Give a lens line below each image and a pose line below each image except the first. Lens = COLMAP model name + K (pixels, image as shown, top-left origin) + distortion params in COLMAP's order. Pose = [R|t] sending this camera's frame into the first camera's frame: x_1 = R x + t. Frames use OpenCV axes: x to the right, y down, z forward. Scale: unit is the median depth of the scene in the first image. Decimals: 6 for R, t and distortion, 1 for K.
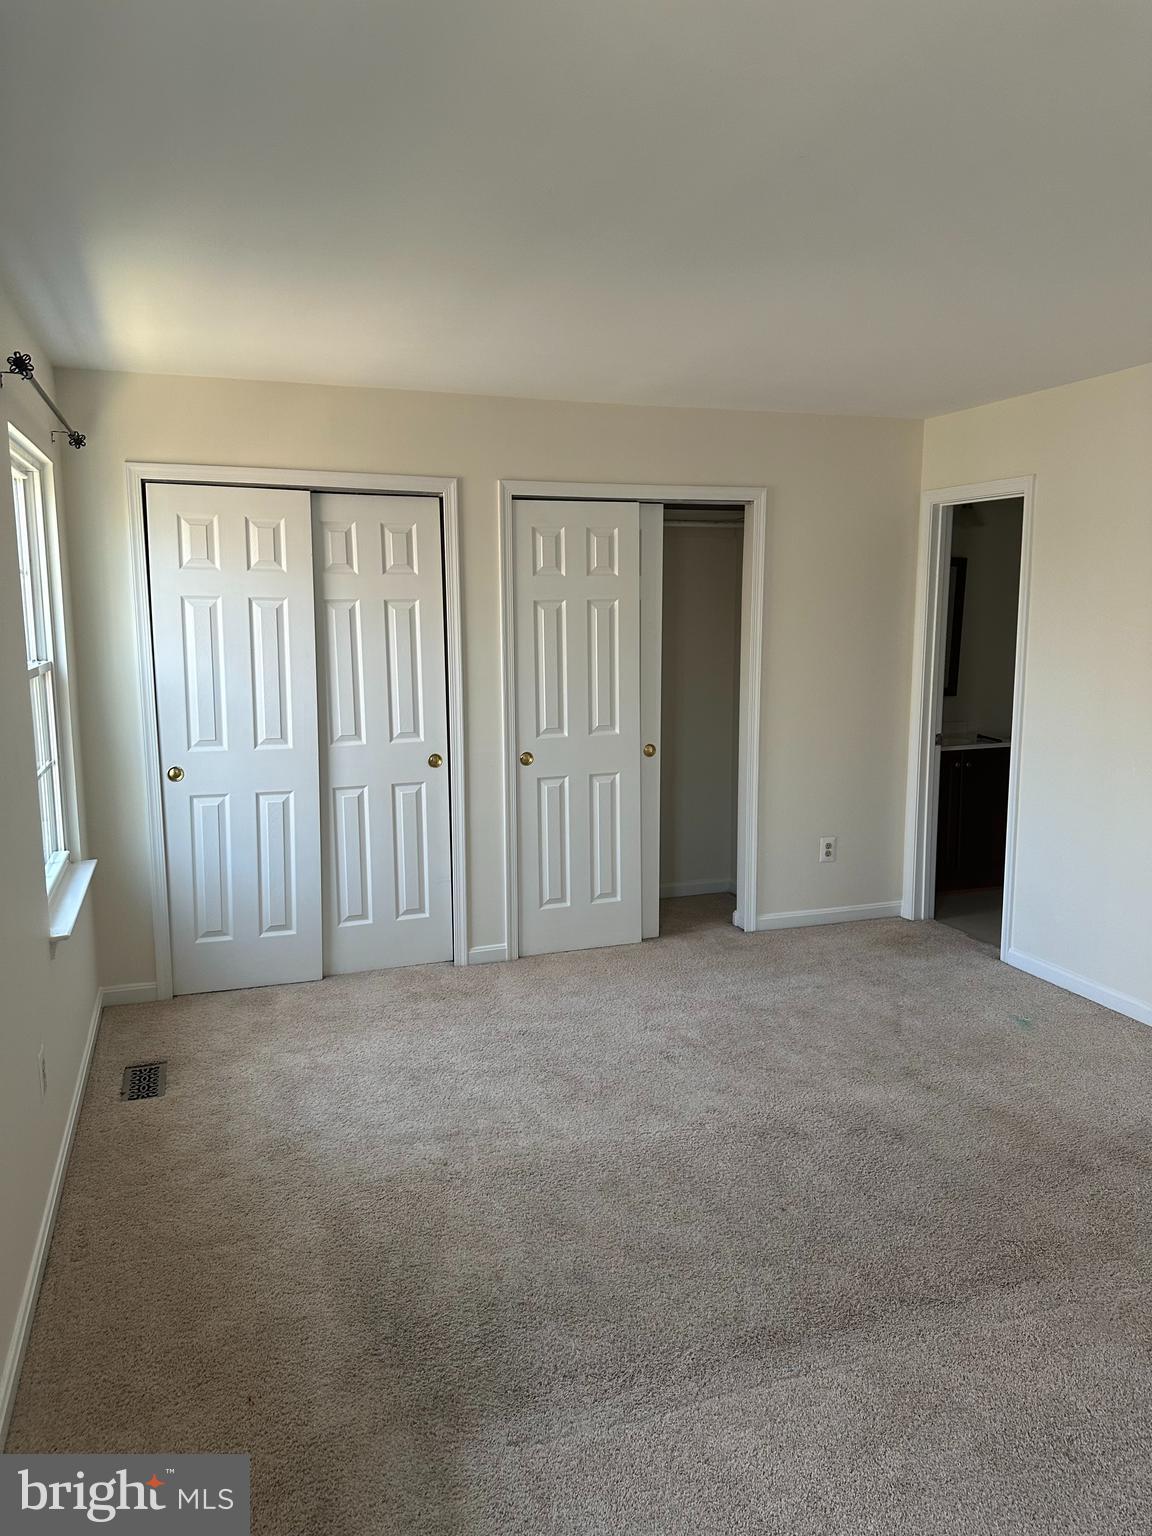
lens RADIAL K [[1073.0, 0, 569.2], [0, 1073.0, 769.1], [0, 0, 1]] dist [0.056822, -0.067403]
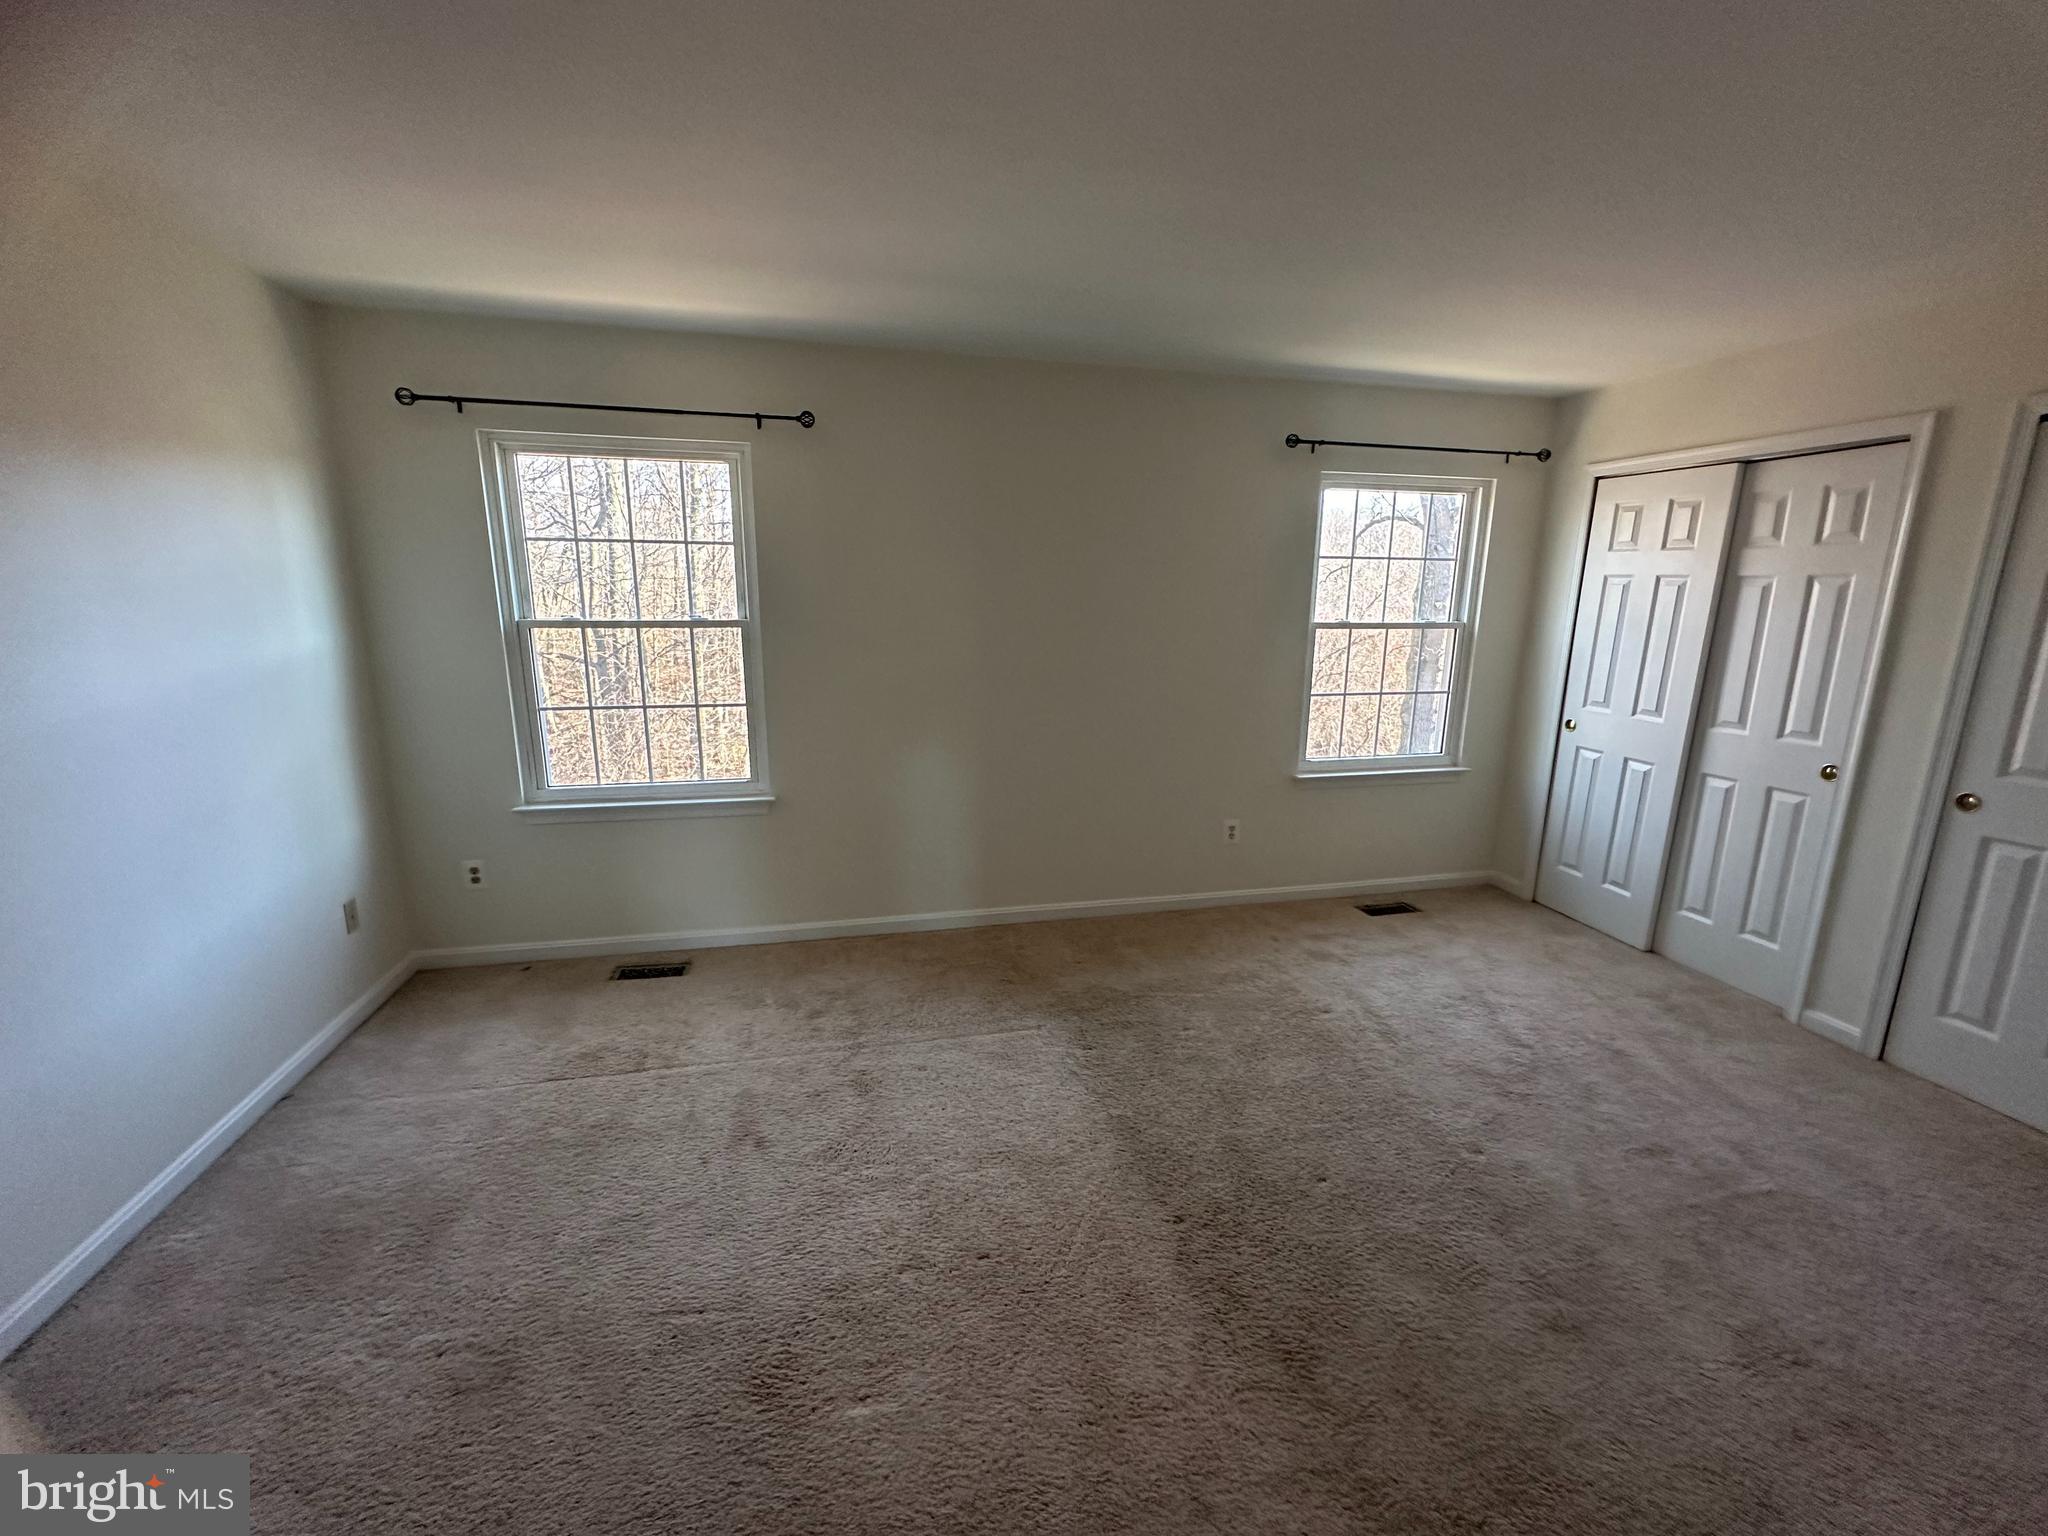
lens RADIAL K [[814.4, 0, 1021.0], [0, 814.4, 763.3], [0, 0, 1]] dist [-0.002310, 0.001665]
pose [[-0.107838, 0.210318, -0.971667, 0.570470], [-0.157258, 0.961453, 0.225560, -0.060741], [0.981652, 0.177126, -0.070607, 0.455204]]
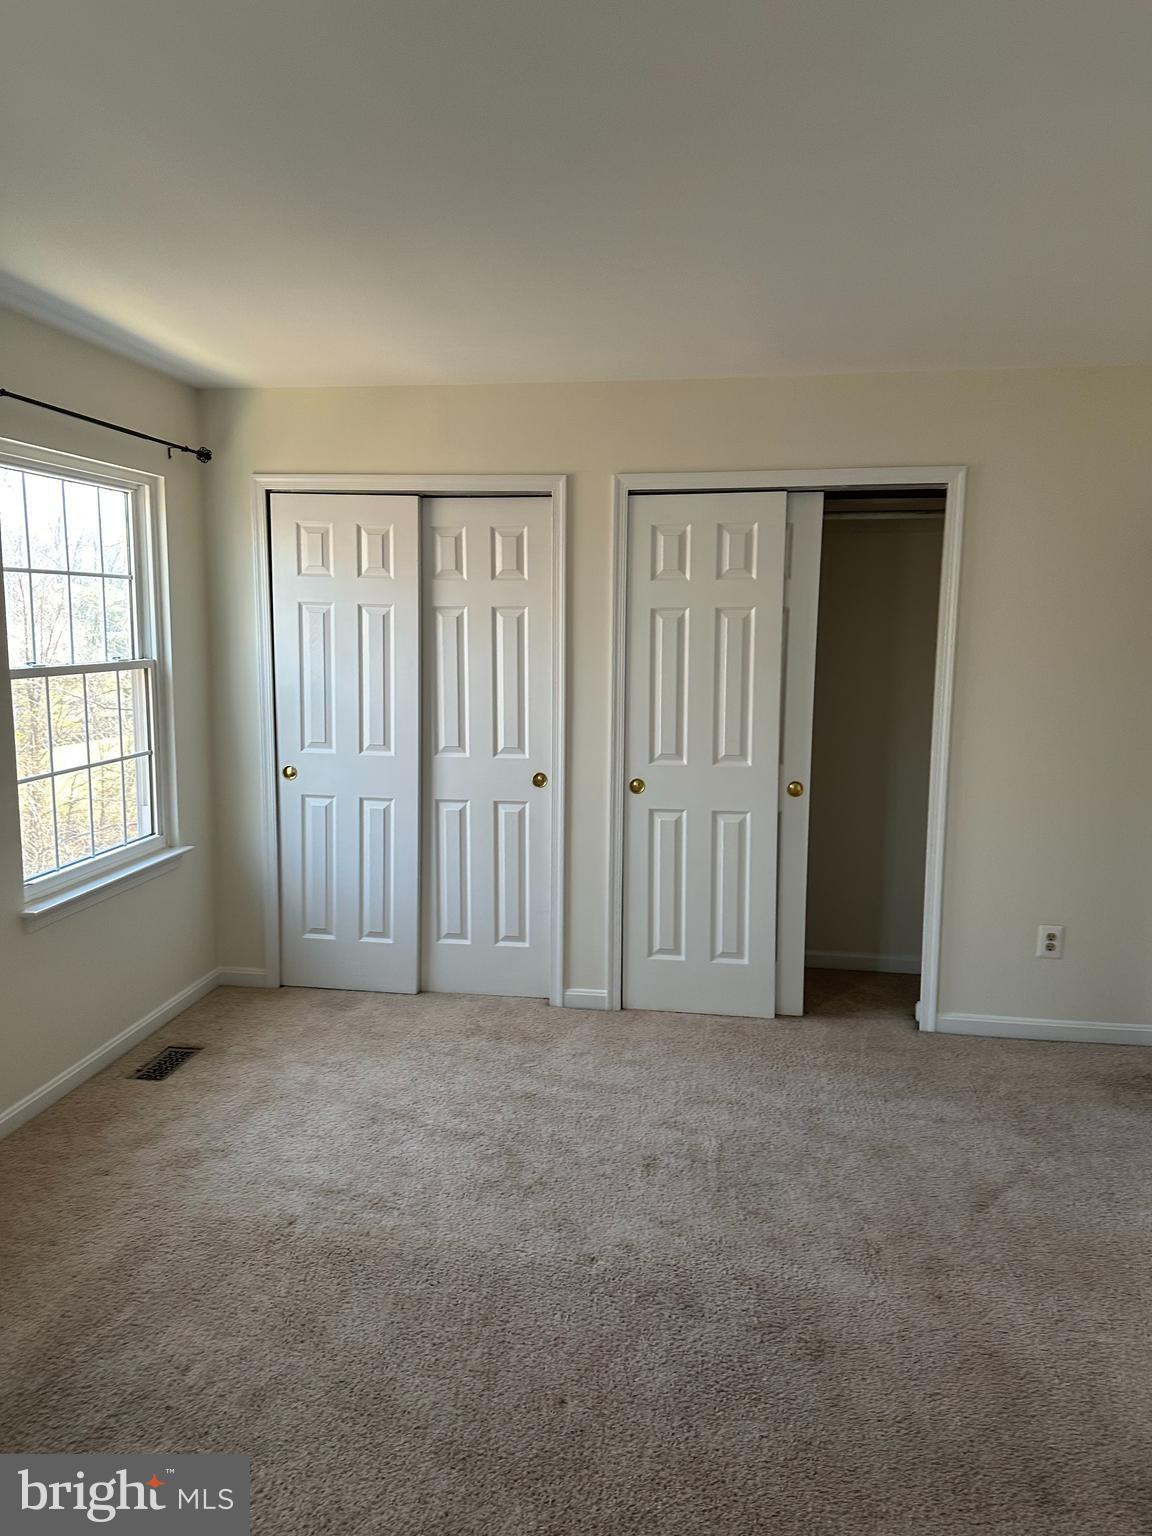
lens RADIAL K [[1073.0, 0, 561.6], [0, 1073.0, 758.5], [0, 0, 1]] dist [0.056822, -0.067403]
pose [[0.883134, 0.071723, -0.463606, 0.333924], [-0.082052, 0.996626, -0.002118, -0.027256], [0.461889, 0.039910, 0.886039, 0.197128]]
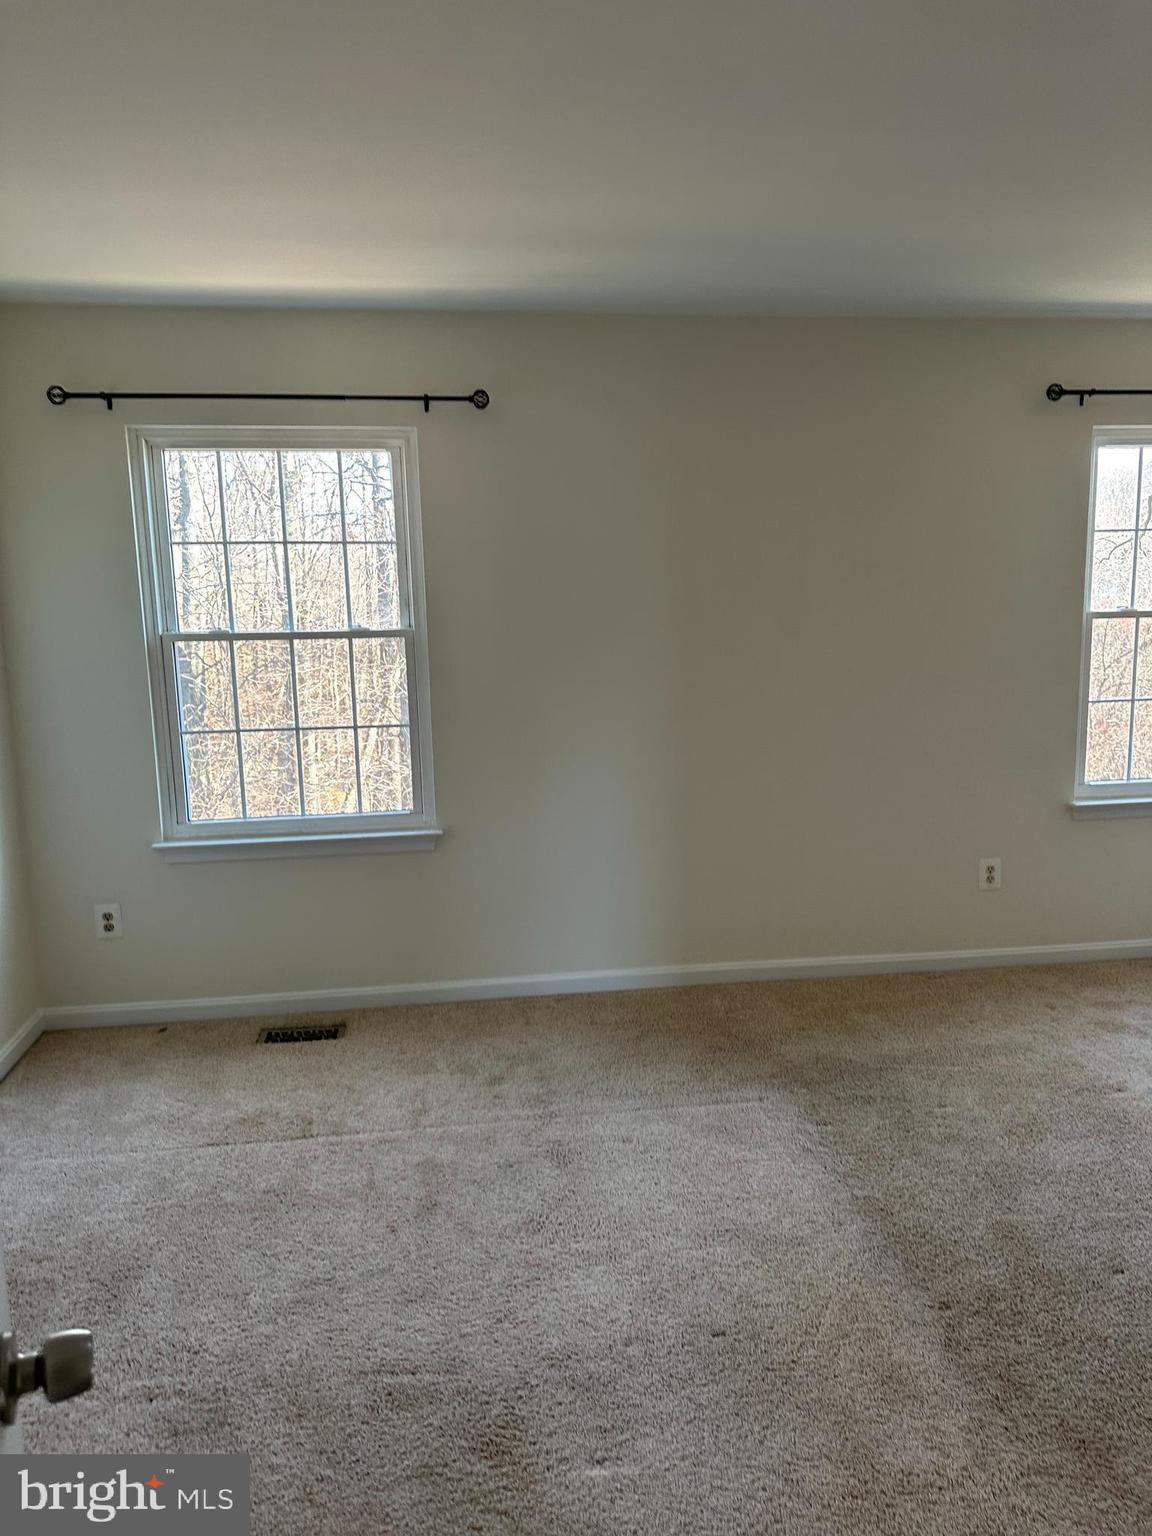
lens RADIAL K [[1073.0, 0, 584.3], [0, 1073.0, 759.6], [0, 0, 1]] dist [0.056822, -0.067403]
pose [[-0.201300, 0.163172, -0.965843, 0.666093], [-0.124801, 0.973719, 0.190513, -0.058006], [0.971547, 0.158888, -0.175646, 0.436892]]
